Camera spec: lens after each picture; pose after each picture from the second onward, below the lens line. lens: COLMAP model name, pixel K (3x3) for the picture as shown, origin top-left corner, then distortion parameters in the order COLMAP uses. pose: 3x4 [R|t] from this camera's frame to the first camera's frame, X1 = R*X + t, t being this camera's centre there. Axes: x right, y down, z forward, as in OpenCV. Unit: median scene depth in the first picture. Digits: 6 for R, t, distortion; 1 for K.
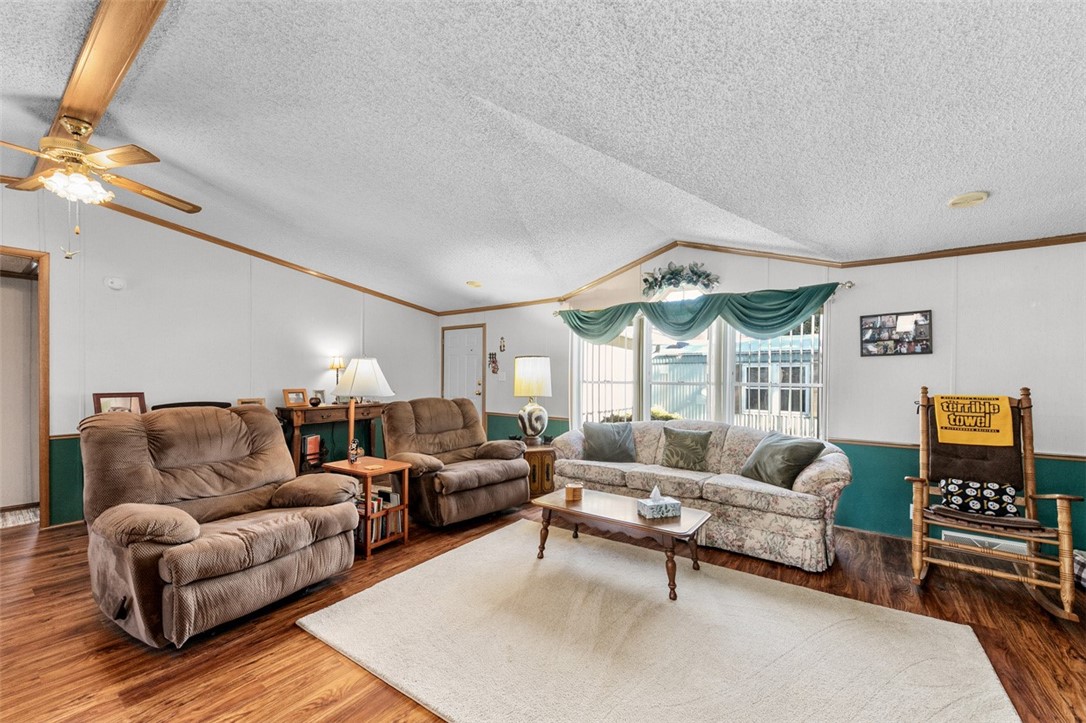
lens RADIAL K [[429.5, 0, 543.4], [0, 429.5, 381.9], [0, 0, 1]] dist [0.001484, 0.000021]
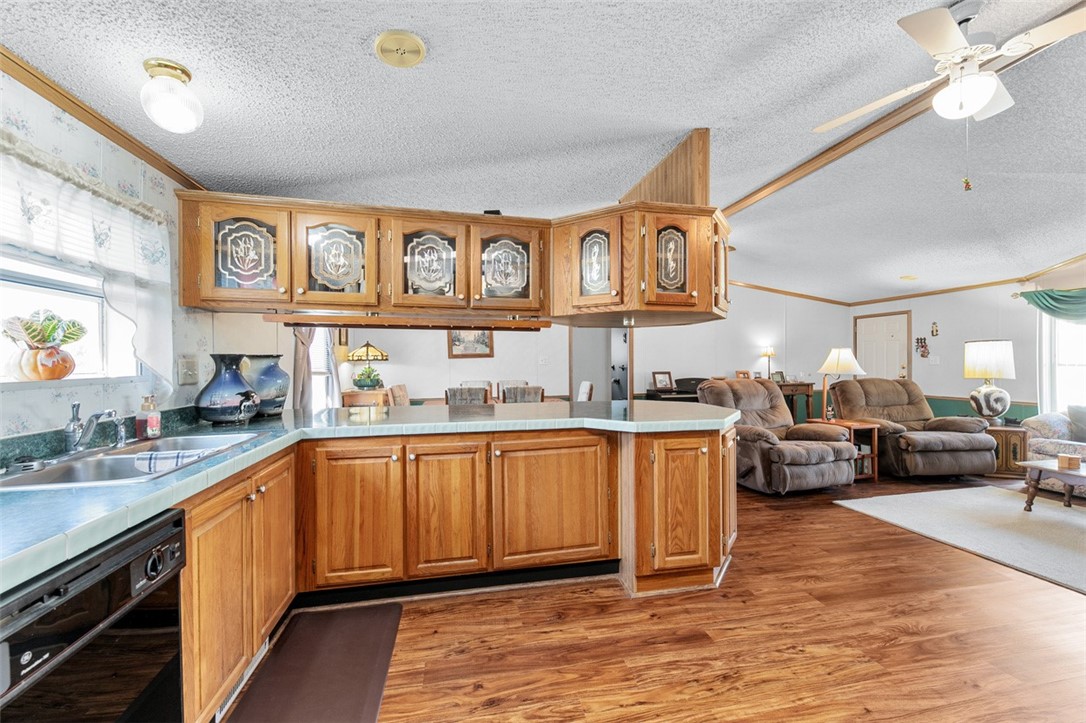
lens RADIAL K [[424.3, 0, 542.1], [0, 424.3, 363.8], [0, 0, 1]] dist [0.002877, -0.003309]
pose [[0.736126, -0.006090, -0.676817, -0.148258], [-0.000403, 0.999955, -0.009436, 0.008595], [0.676845, 0.007219, 0.736091, -0.575417]]
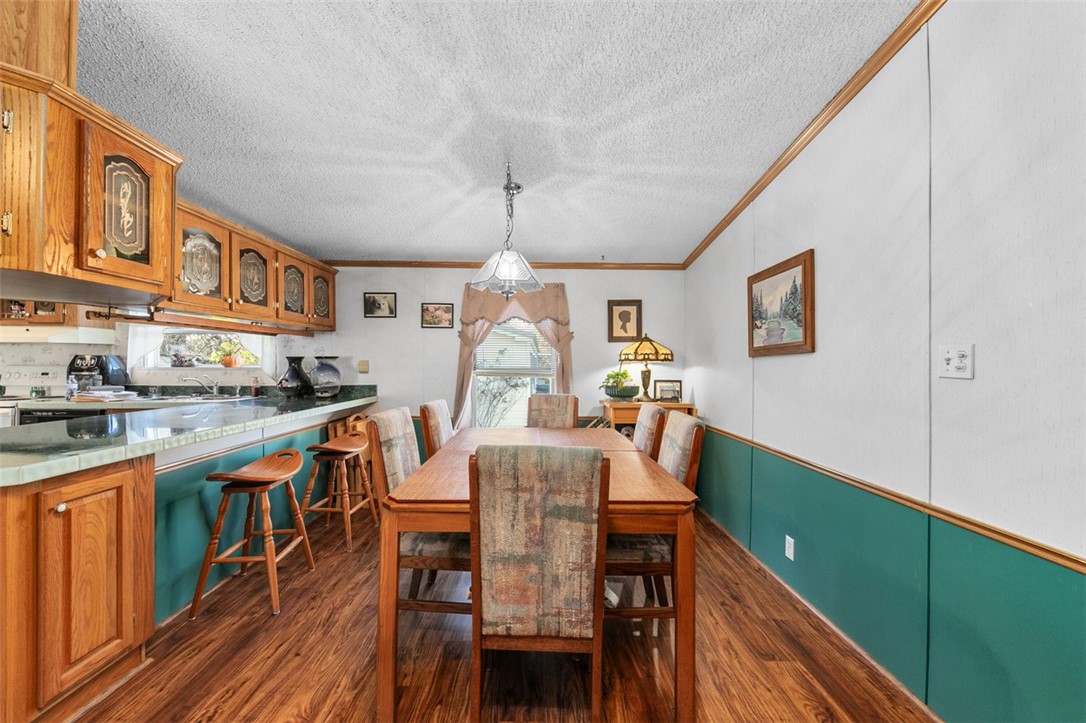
lens RADIAL K [[421.4, 0, 544.5], [0, 421.4, 364.2], [0, 0, 1]] dist [-0.000008, -0.000420]
pose [[-0.794804, -0.008279, -0.606810, -0.708170], [-0.018610, 0.999769, 0.010734, -0.013015], [0.606581, 0.019824, -0.794775, 0.658333]]
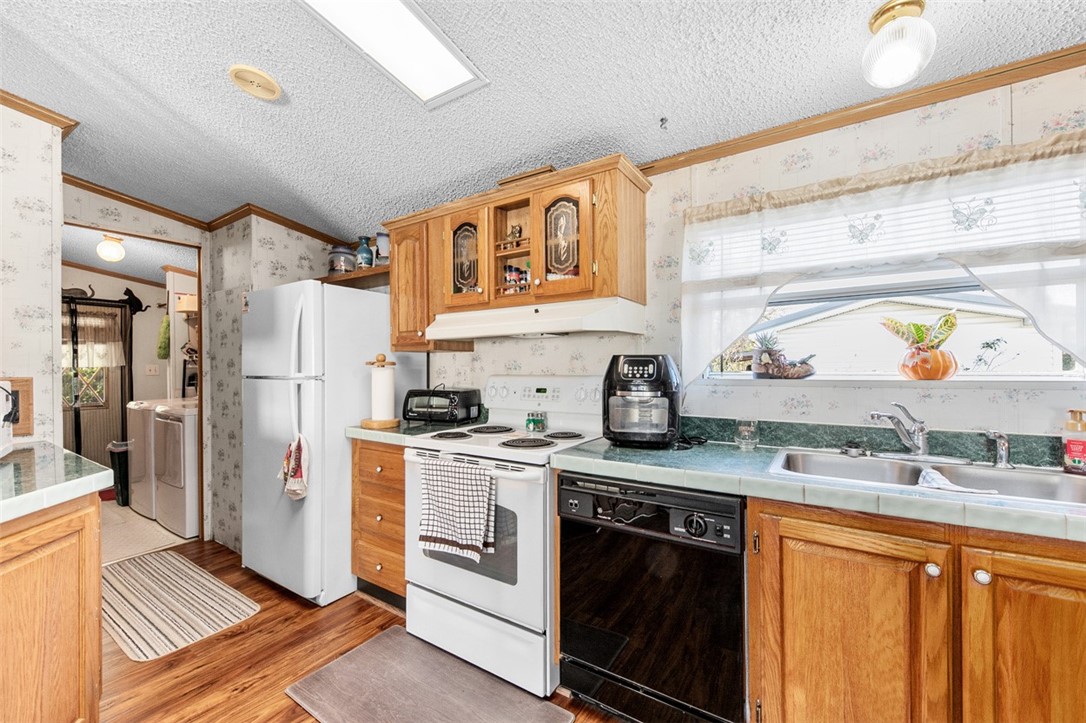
lens RADIAL K [[430.7, 0, 545.1], [0, 430.7, 366.7], [0, 0, 1]] dist [0.001817, -0.000461]
pose [[-0.998636, 0.001718, -0.052175, -0.359959], [0.001079, 0.999924, 0.012267, 0.002375], [0.052192, 0.012194, -0.998563, -0.228362]]
